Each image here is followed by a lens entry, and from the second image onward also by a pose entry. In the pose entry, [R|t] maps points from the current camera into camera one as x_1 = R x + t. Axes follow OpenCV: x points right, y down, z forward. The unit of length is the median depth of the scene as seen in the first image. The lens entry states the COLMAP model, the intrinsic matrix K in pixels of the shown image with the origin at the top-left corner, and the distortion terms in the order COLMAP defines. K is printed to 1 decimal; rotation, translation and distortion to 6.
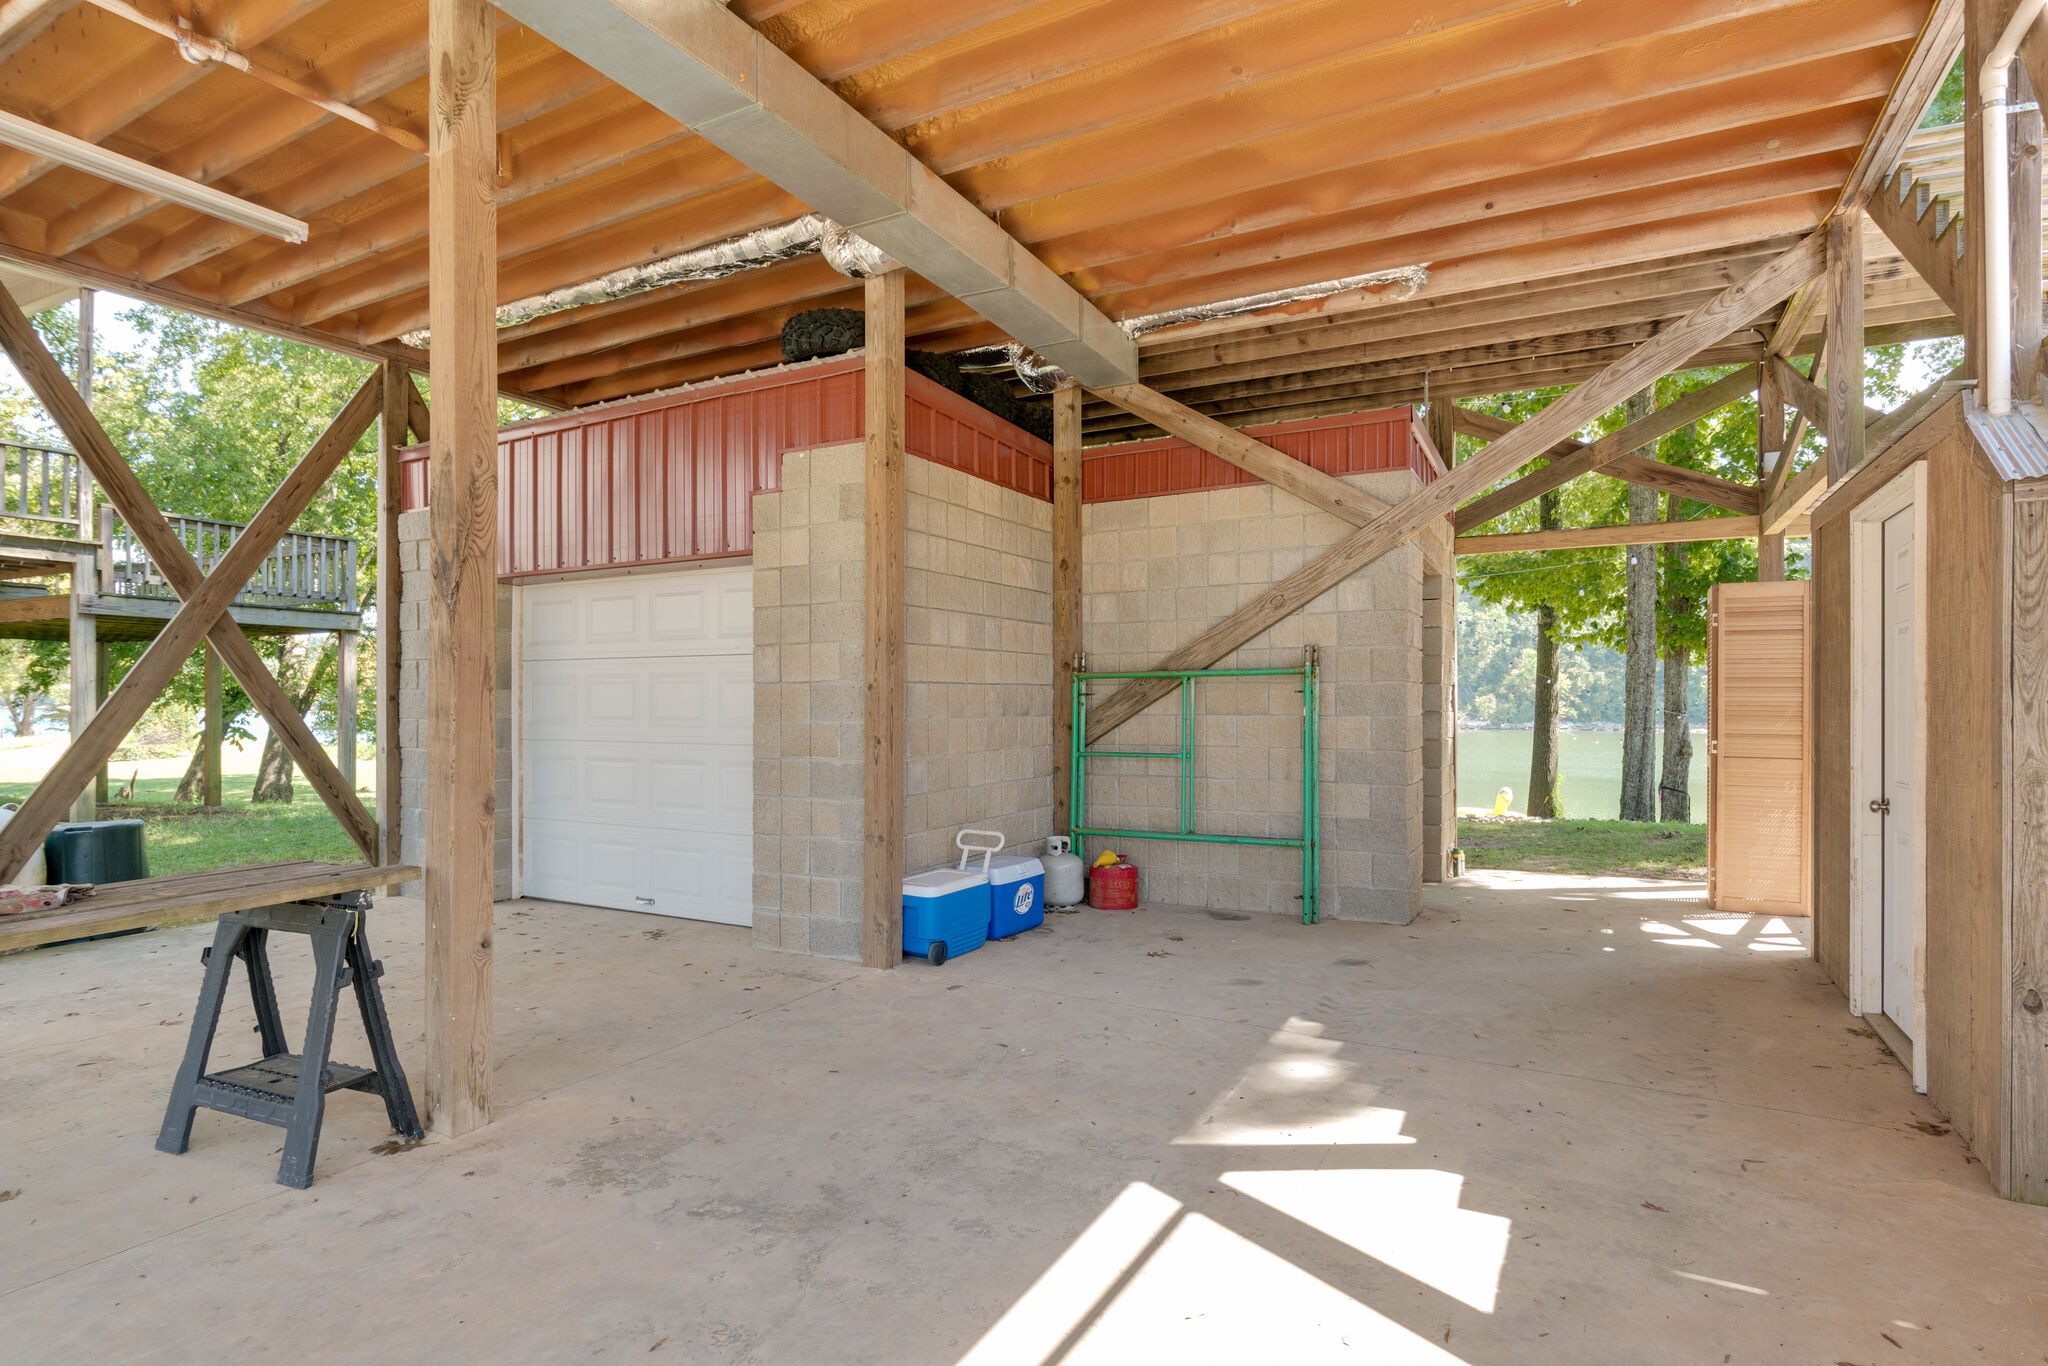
lens RADIAL K [[1029.2, 0, 1028.8], [0, 1029.2, 710.5], [0, 0, 1]] dist [-0.001135, 0.000063]
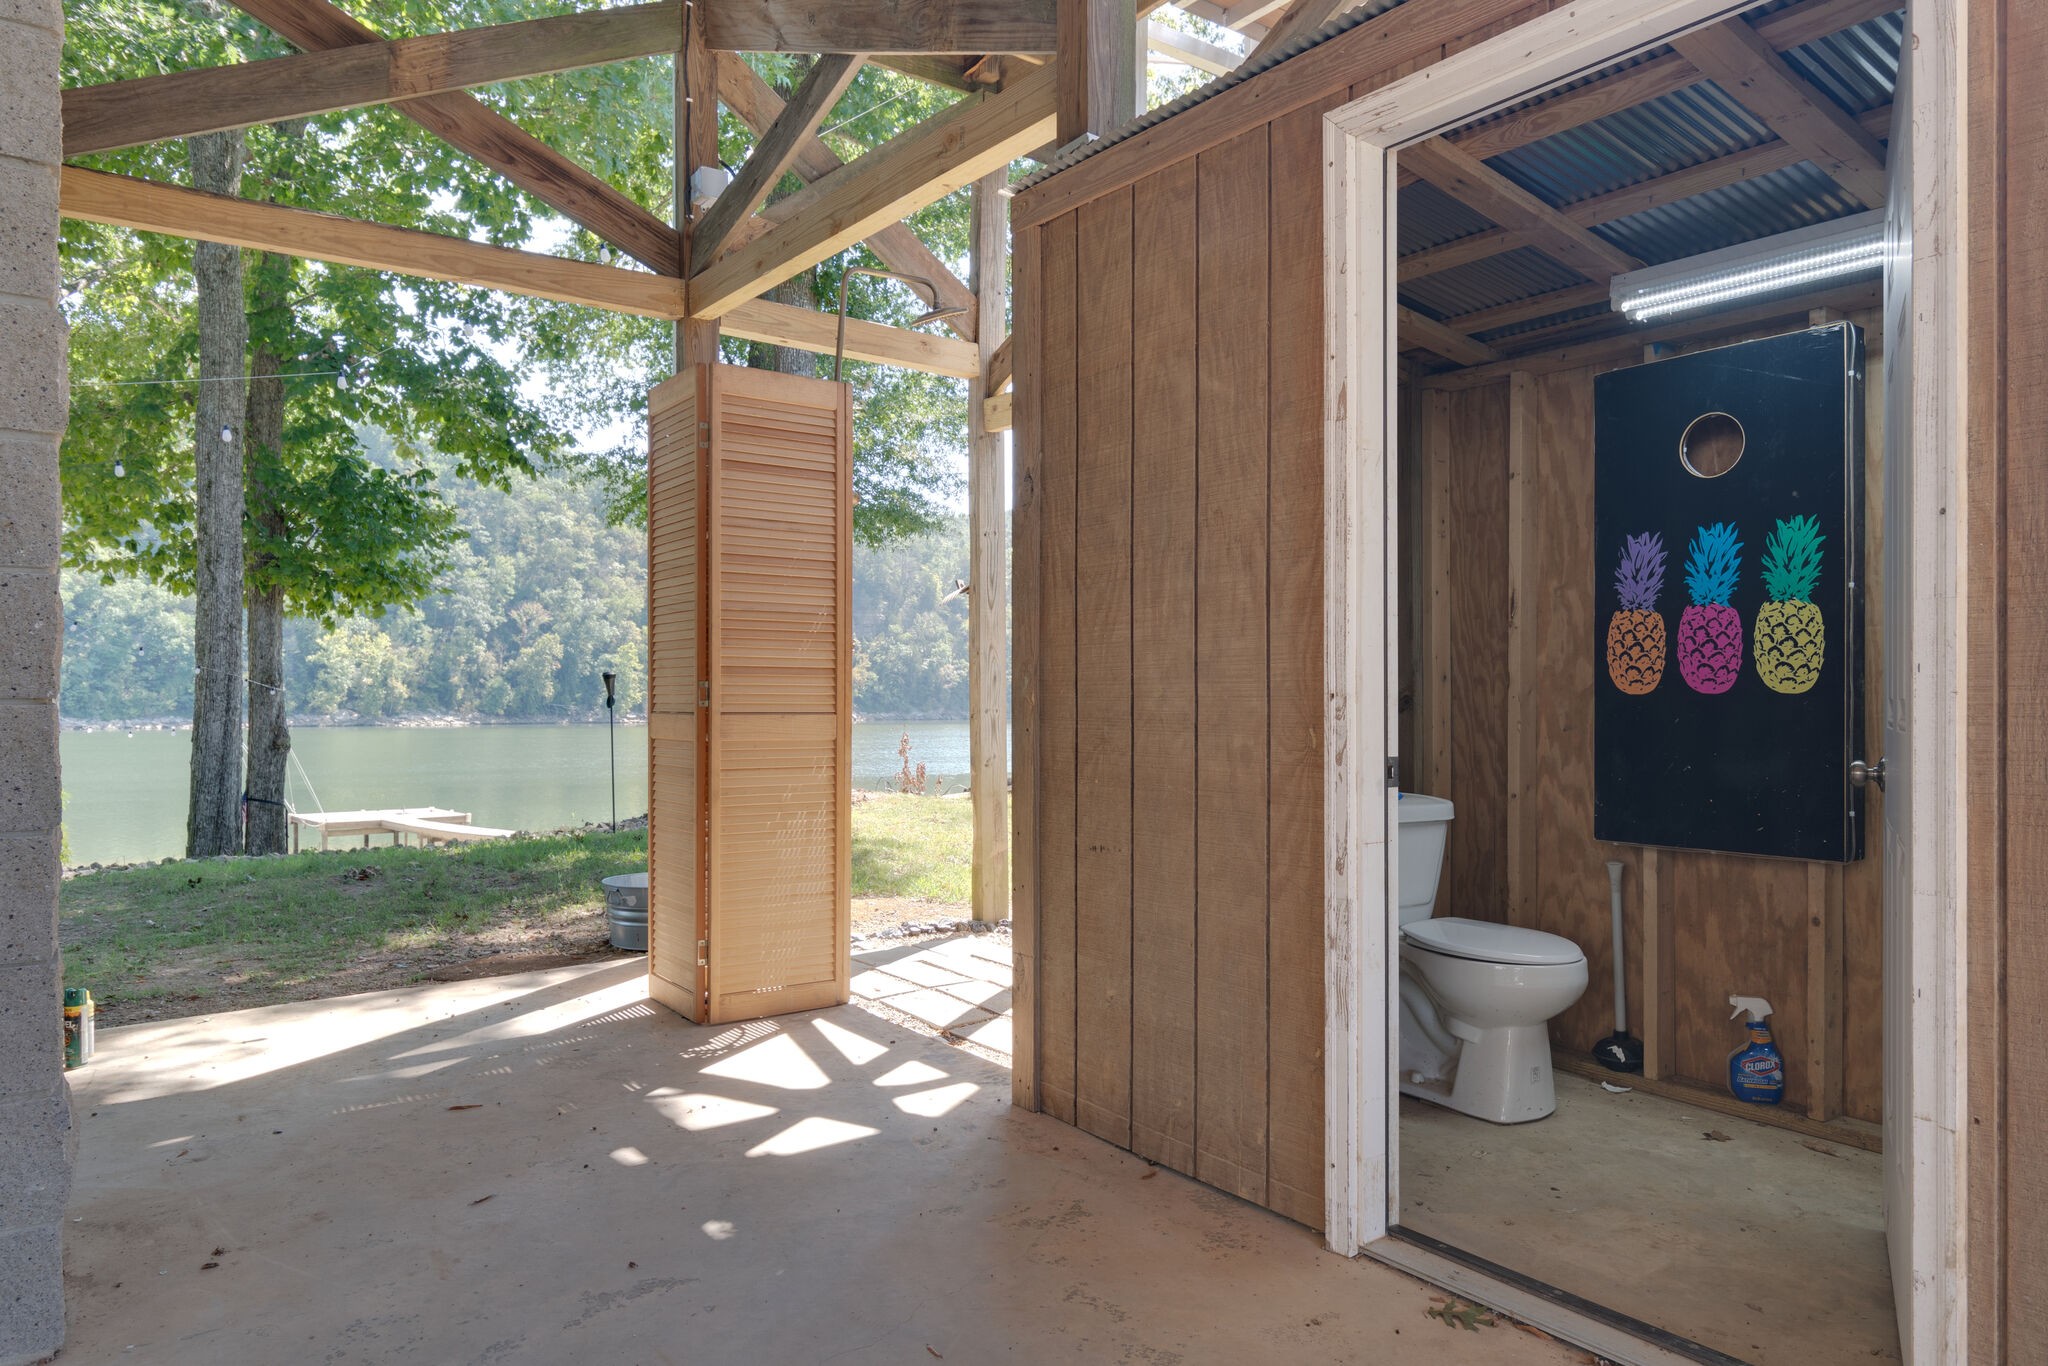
lens RADIAL K [[1338.3, 0, 1020.1], [0, 1338.3, 696.2], [0, 0, 1]] dist [-0.003694, 0.001465]
pose [[0.421384, -0.000164, 0.906883, 0.050979], [0.004266, 0.999989, -0.001802, 0.012977], [-0.906872, 0.004628, 0.421380, 0.199436]]
